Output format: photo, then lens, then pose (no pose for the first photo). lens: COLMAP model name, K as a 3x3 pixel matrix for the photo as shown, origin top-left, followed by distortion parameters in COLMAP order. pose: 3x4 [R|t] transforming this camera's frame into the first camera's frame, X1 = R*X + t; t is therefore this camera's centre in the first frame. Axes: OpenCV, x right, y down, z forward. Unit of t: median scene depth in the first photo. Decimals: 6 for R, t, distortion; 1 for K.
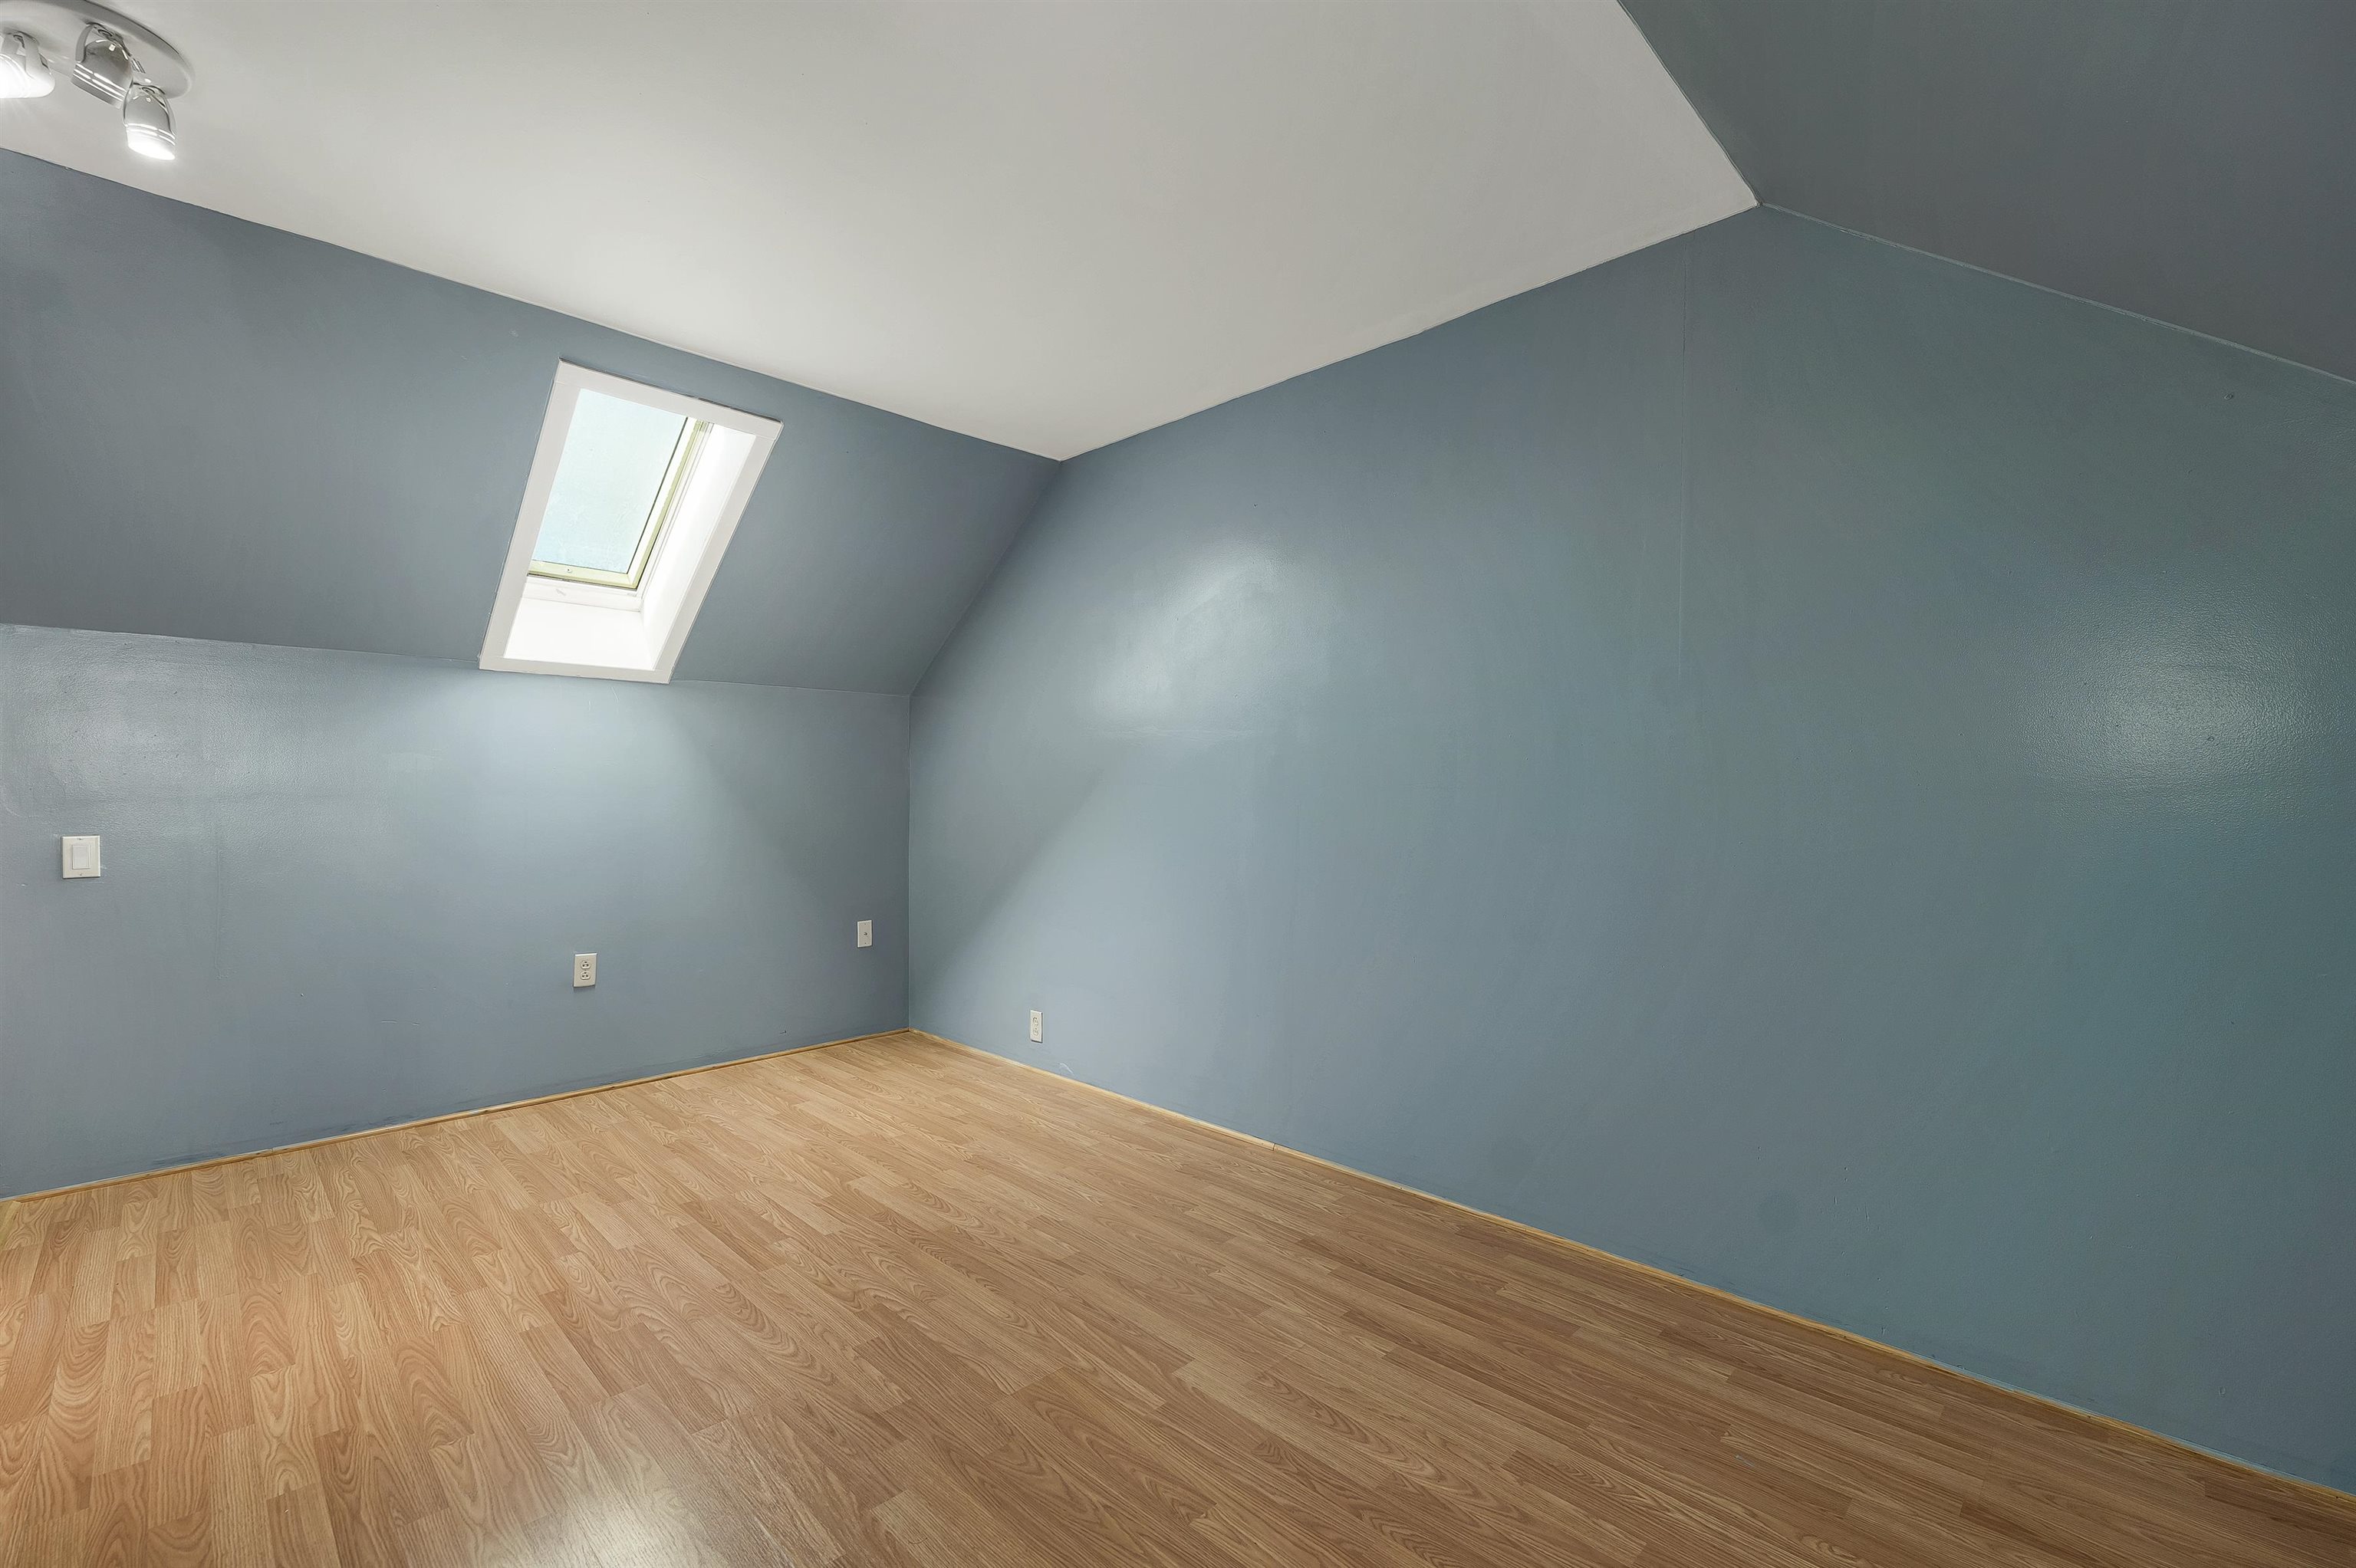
lens RADIAL K [[1000.8, 0, 1179.8], [0, 1000.8, 806.9], [0, 0, 1]] dist [-0.000045, 0.000351]
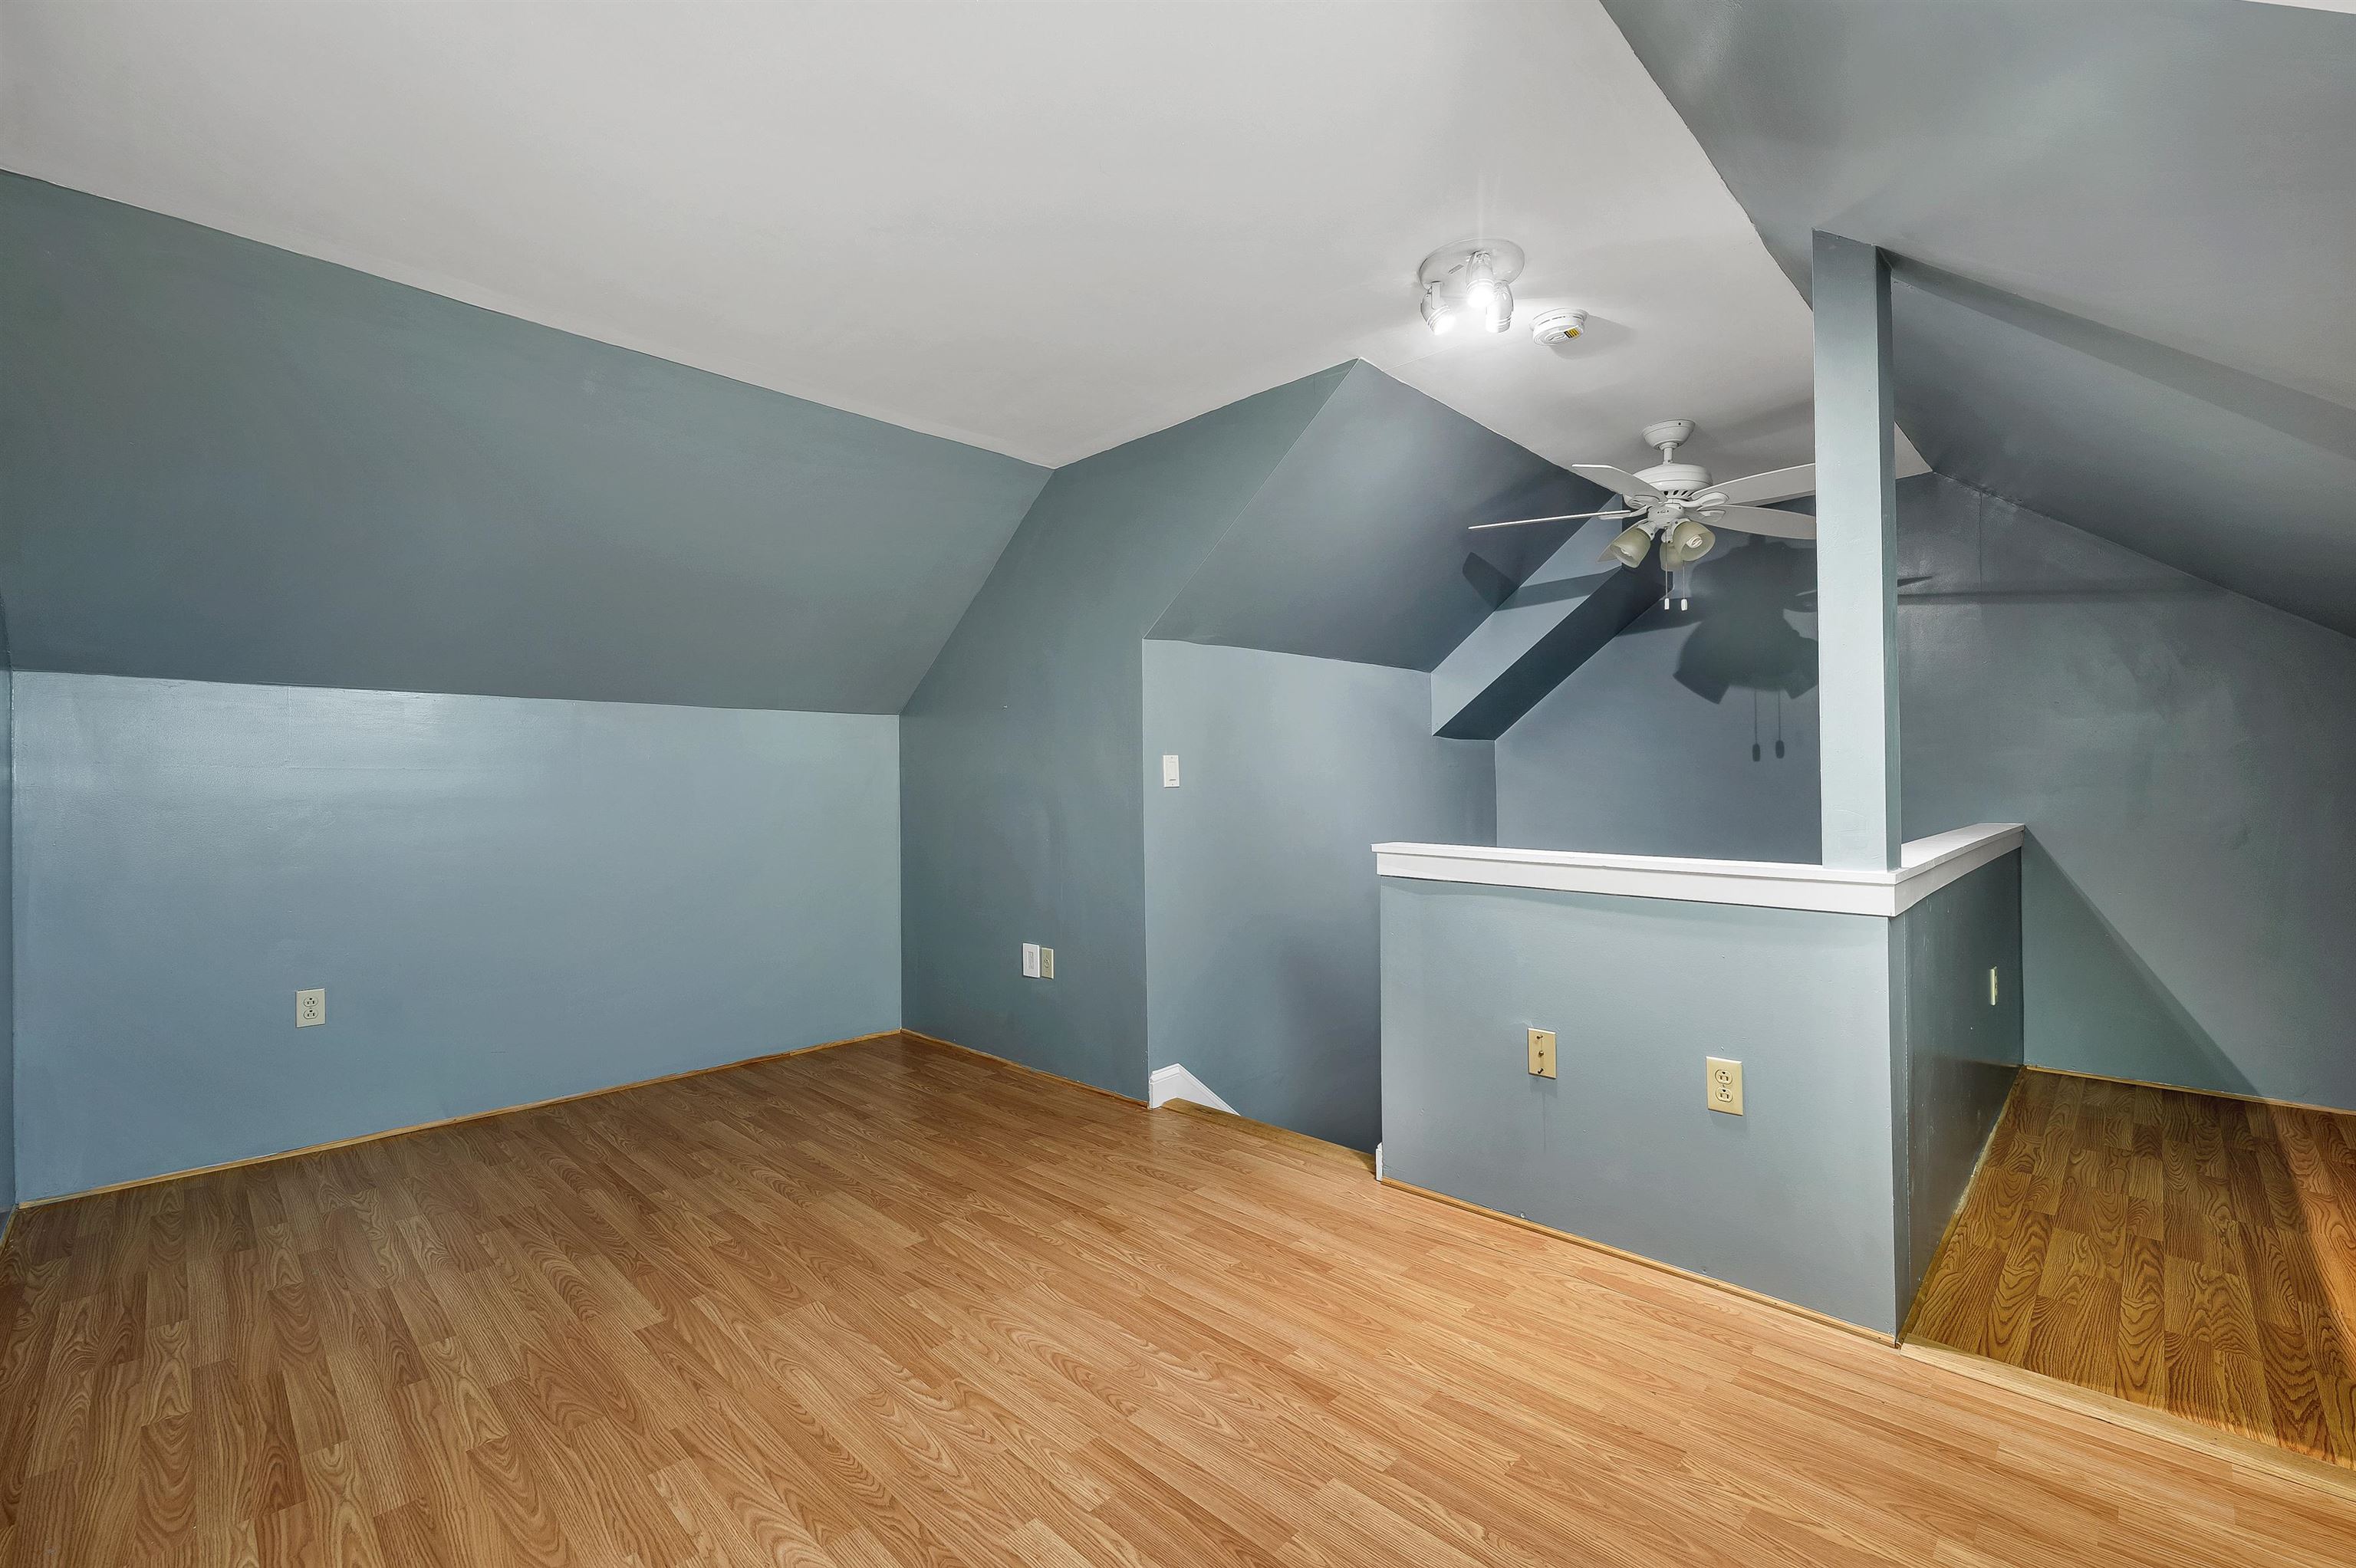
lens RADIAL K [[981.4, 0, 1178.0], [0, 981.4, 784.0], [0, 0, 1]] dist [0.001977, 0.000180]
pose [[-0.999940, 0.008213, -0.007205, -0.439327], [0.008170, 0.999949, 0.005972, -0.027796], [0.007254, 0.005913, -0.999956, 1.596044]]
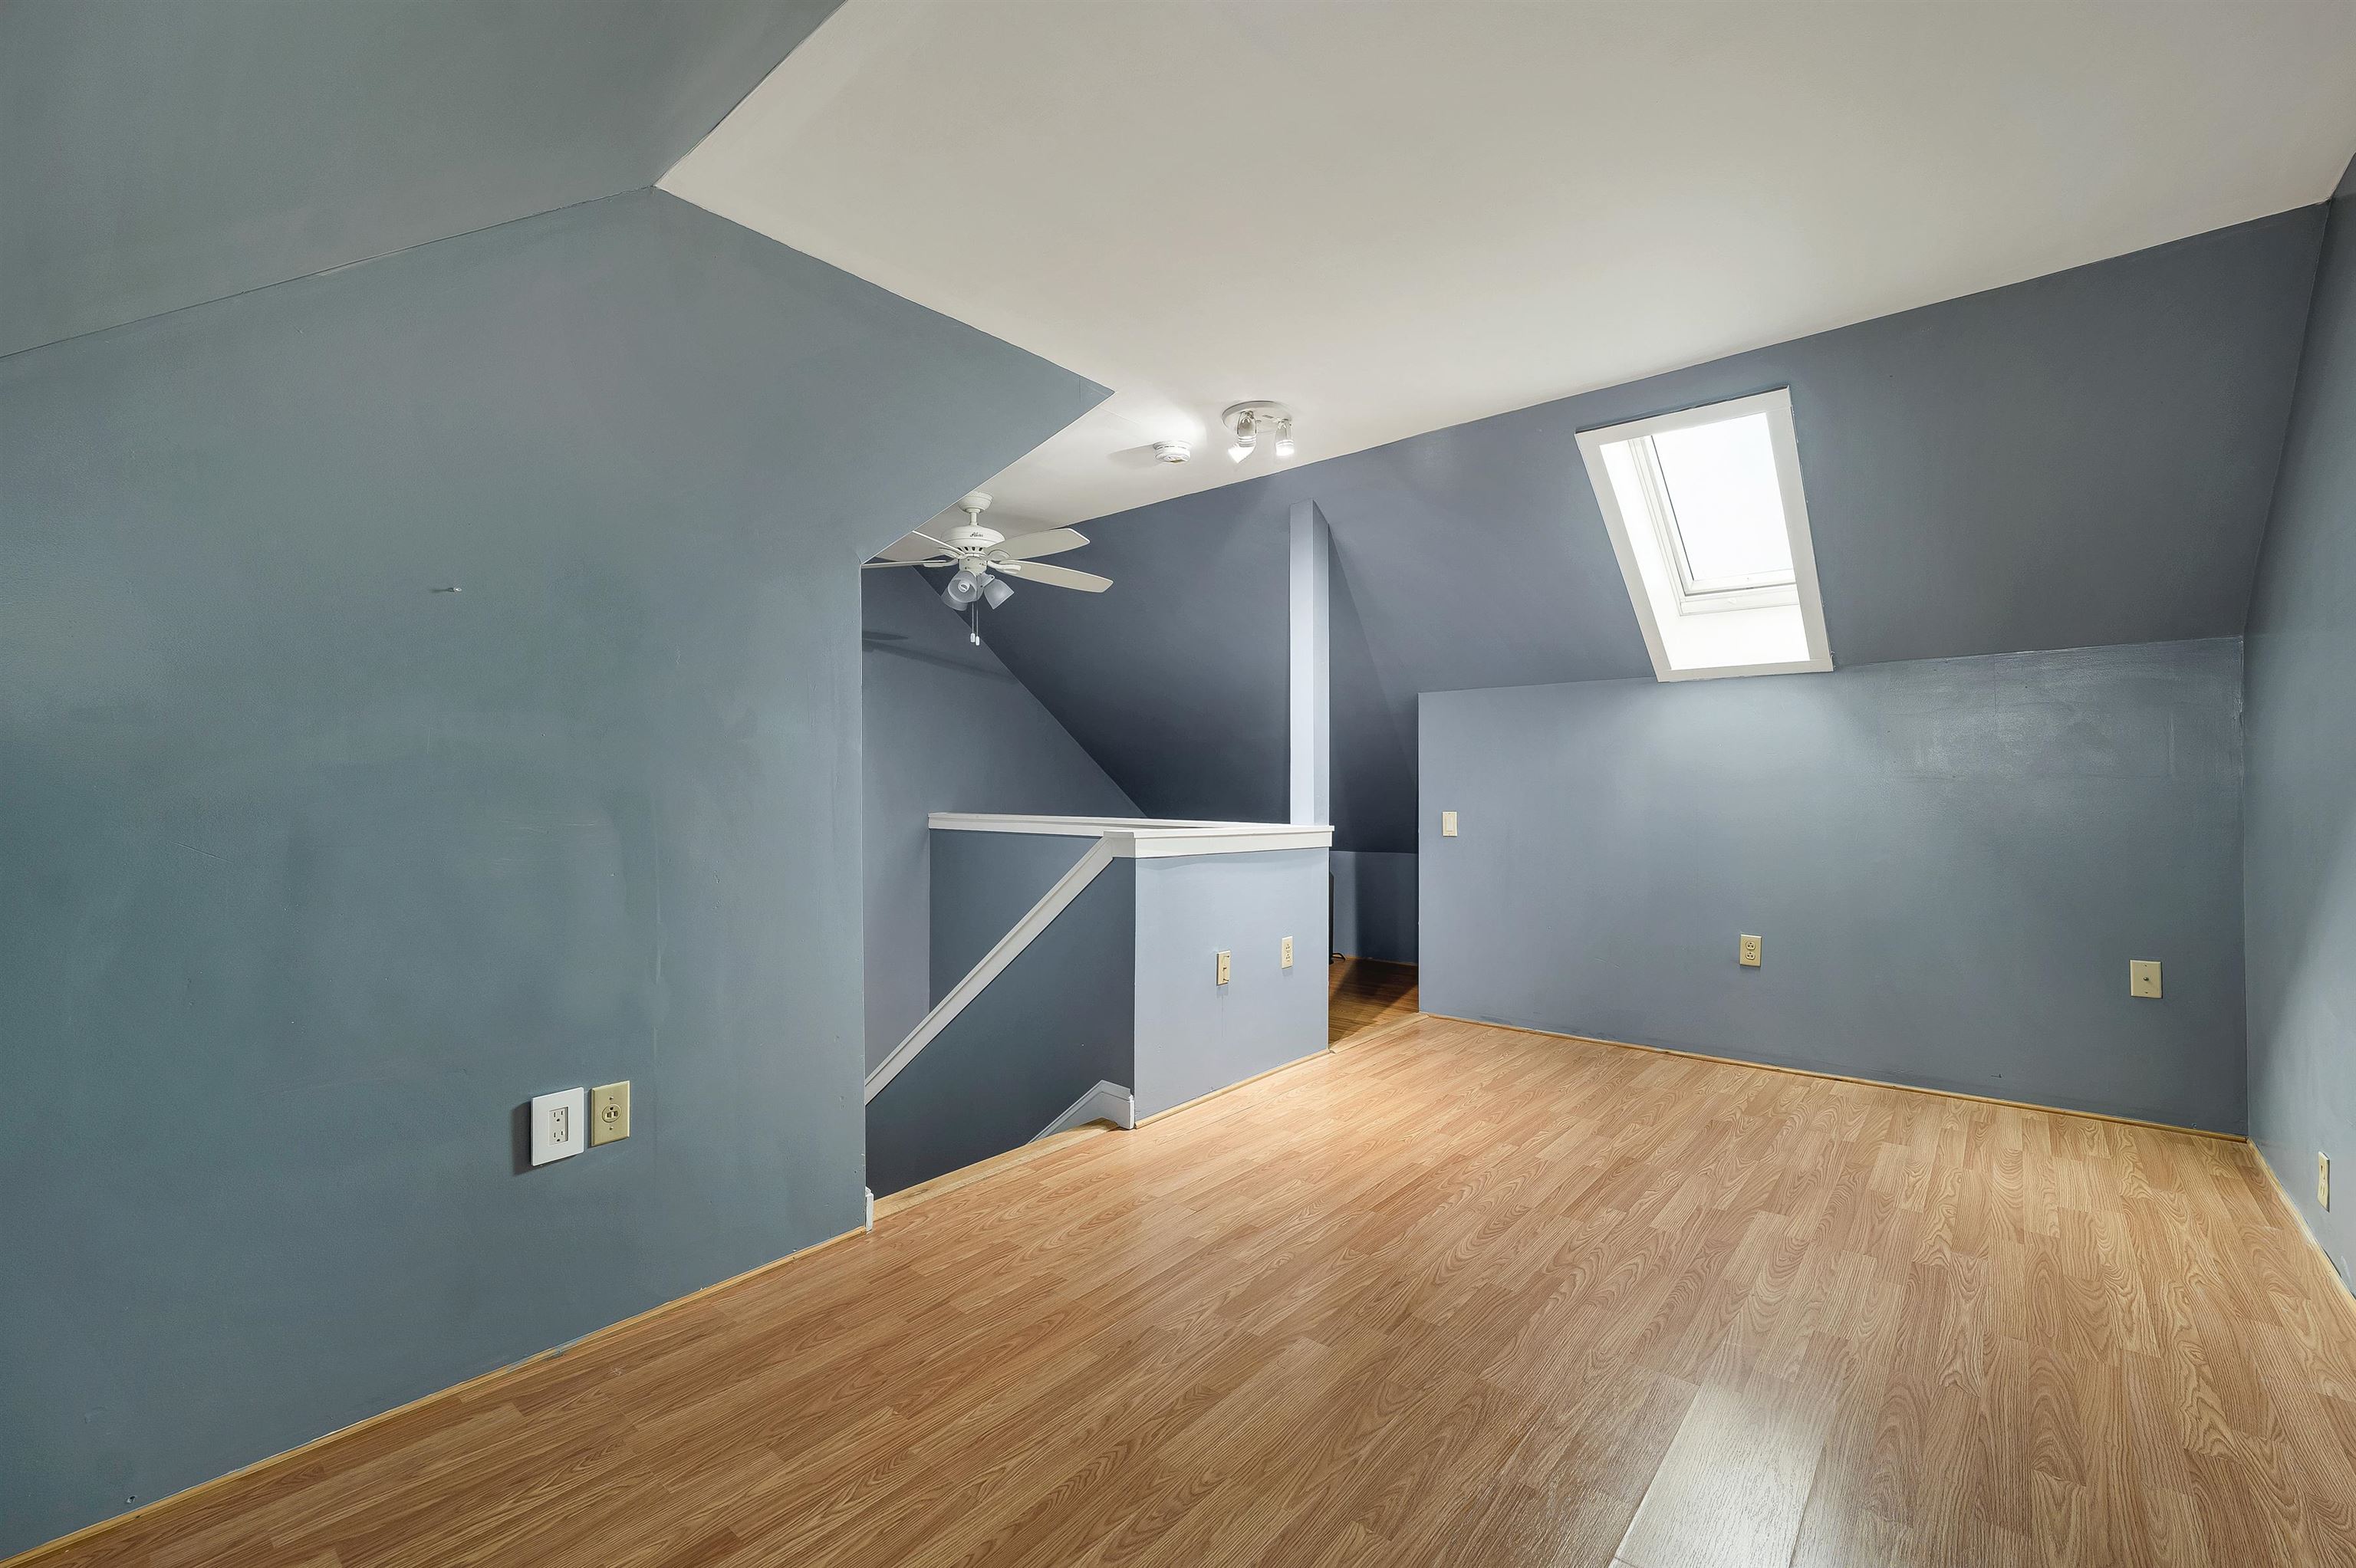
lens RADIAL K [[981.4, 0, 1178.0], [0, 981.4, 784.0], [0, 0, 1]] dist [0.001977, 0.000180]
pose [[0.075427, -0.006532, -0.997130, 0.587830], [-0.007617, 0.999946, -0.007127, -0.003264], [0.997122, 0.008132, 0.075373, 0.451288]]
